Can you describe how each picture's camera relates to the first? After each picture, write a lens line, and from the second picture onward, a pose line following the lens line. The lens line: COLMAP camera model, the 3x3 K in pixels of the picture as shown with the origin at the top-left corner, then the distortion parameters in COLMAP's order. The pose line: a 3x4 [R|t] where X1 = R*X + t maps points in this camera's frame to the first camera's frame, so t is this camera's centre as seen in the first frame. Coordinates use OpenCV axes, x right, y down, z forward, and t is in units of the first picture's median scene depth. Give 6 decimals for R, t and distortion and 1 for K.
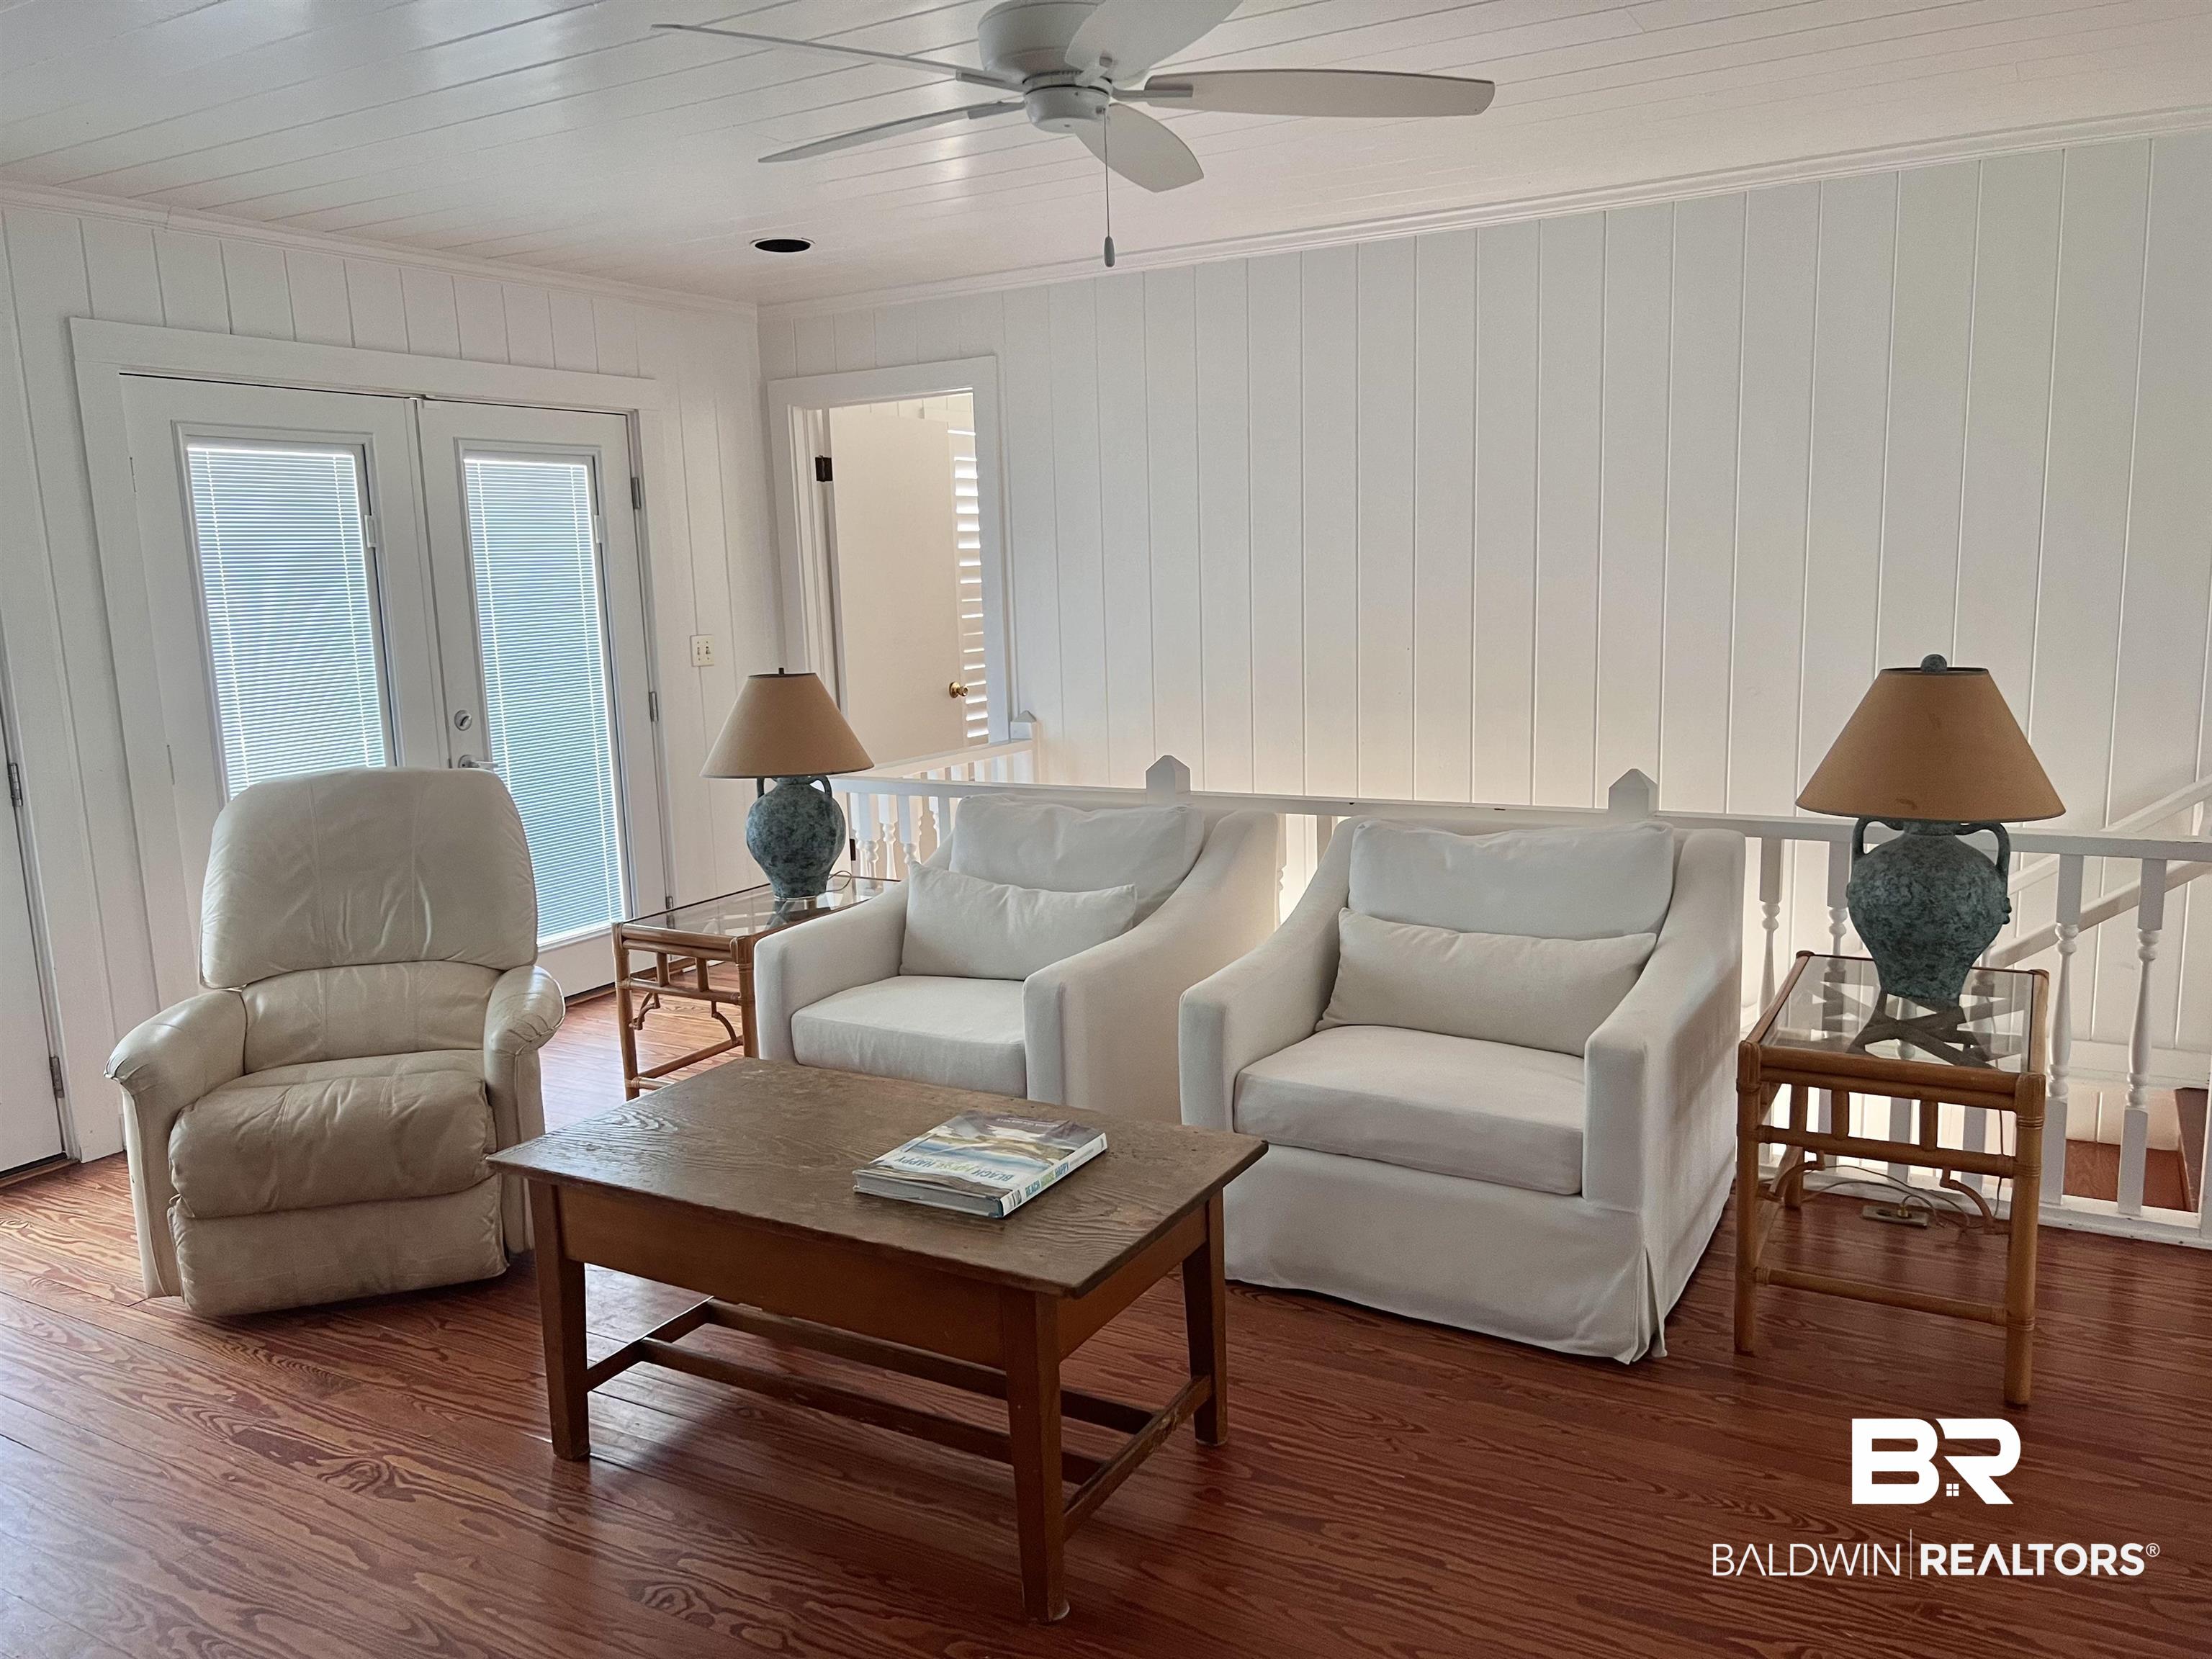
lens RADIAL K [[1680.2, 0, 1099.1], [0, 1680.2, 838.7], [0, 0, 1]] dist [0.047401, -0.046040]
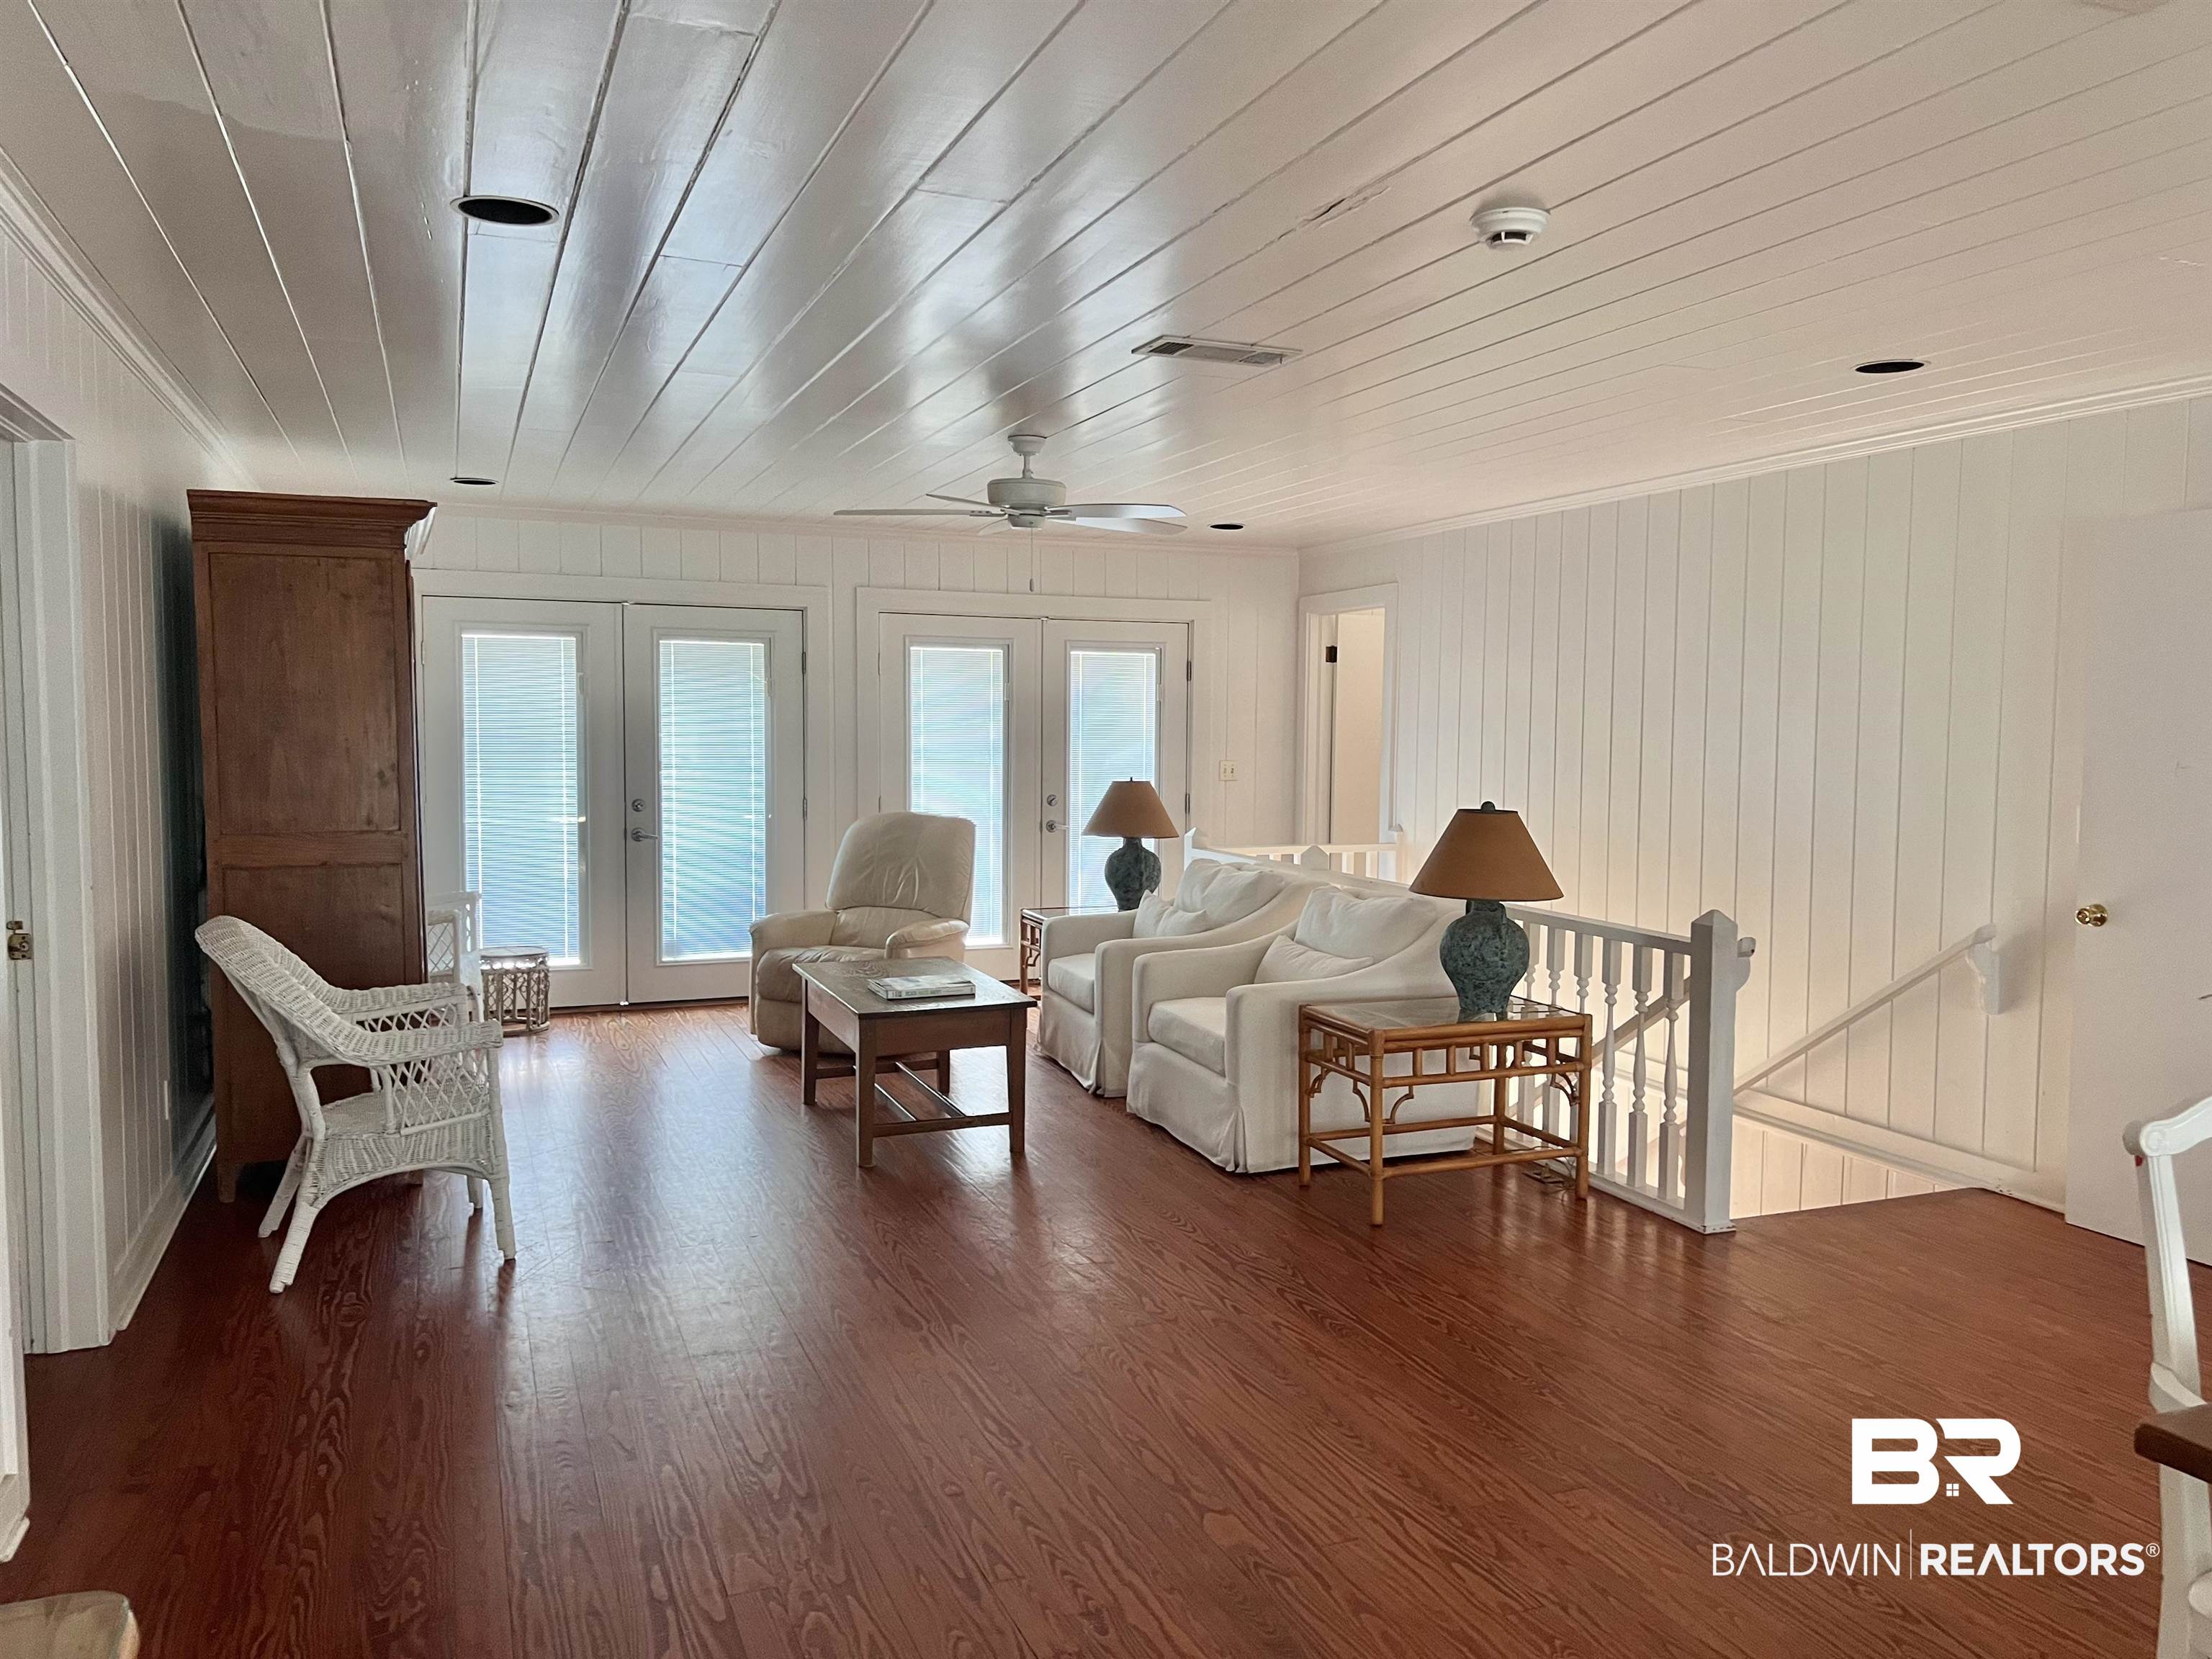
lens RADIAL K [[1680.2, 0, 1111.4], [0, 1680.2, 827.0], [0, 0, 1]] dist [0.047401, -0.046040]
pose [[0.777363, 0.078018, -0.624196, 0.750342], [-0.131776, 0.990459, -0.040314, 0.018298], [0.615095, 0.113593, 0.780227, -0.303688]]
